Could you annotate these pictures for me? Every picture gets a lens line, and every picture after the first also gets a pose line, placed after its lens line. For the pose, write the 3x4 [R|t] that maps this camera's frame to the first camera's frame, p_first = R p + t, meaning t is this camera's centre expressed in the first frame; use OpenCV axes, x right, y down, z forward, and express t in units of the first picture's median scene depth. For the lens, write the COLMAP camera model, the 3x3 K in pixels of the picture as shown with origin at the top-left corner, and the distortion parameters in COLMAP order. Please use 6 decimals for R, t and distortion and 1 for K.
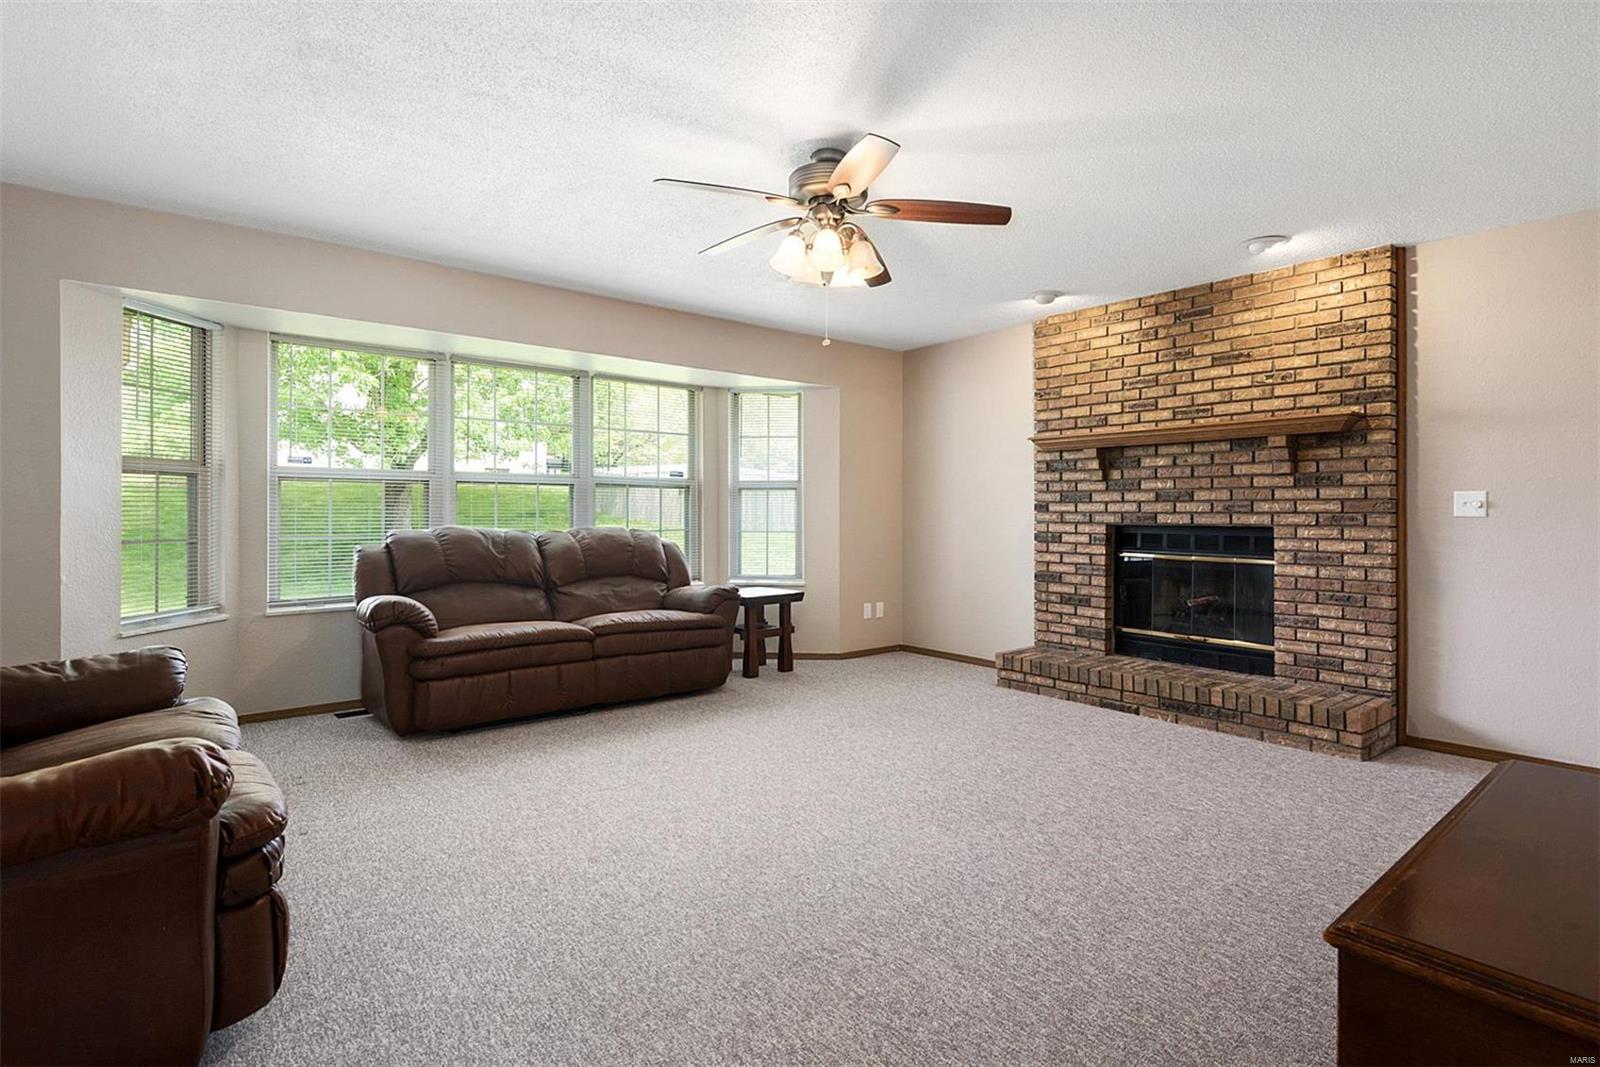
lens RADIAL K [[802.5, 0, 888.3], [0, 802.5, 508.9], [0, 0, 1]] dist [-0.000149, 0.000160]
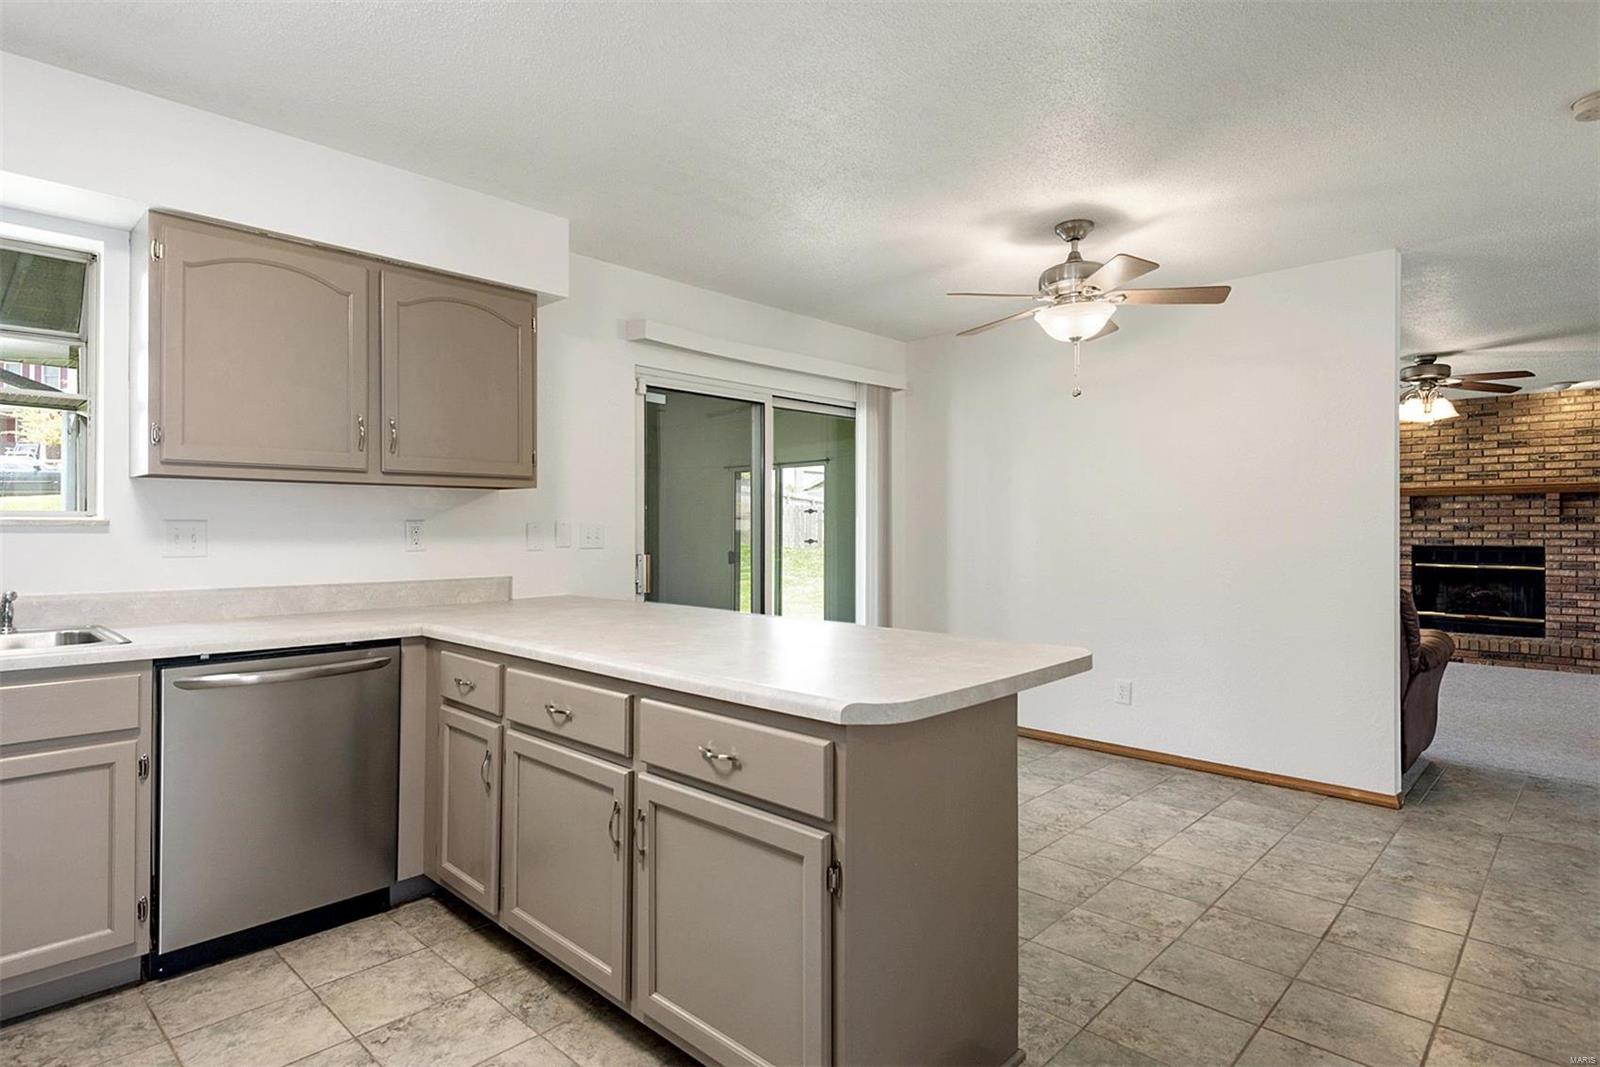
lens RADIAL K [[874.0, 0, 802.9], [0, 874.0, 528.3], [0, 0, 1]] dist [0.006241, -0.009935]
pose [[0.993086, 0.000808, 0.117389, -1.246830], [-0.001066, 0.999997, 0.002135, -0.018661], [-0.117387, -0.002245, 0.993084, -0.611607]]
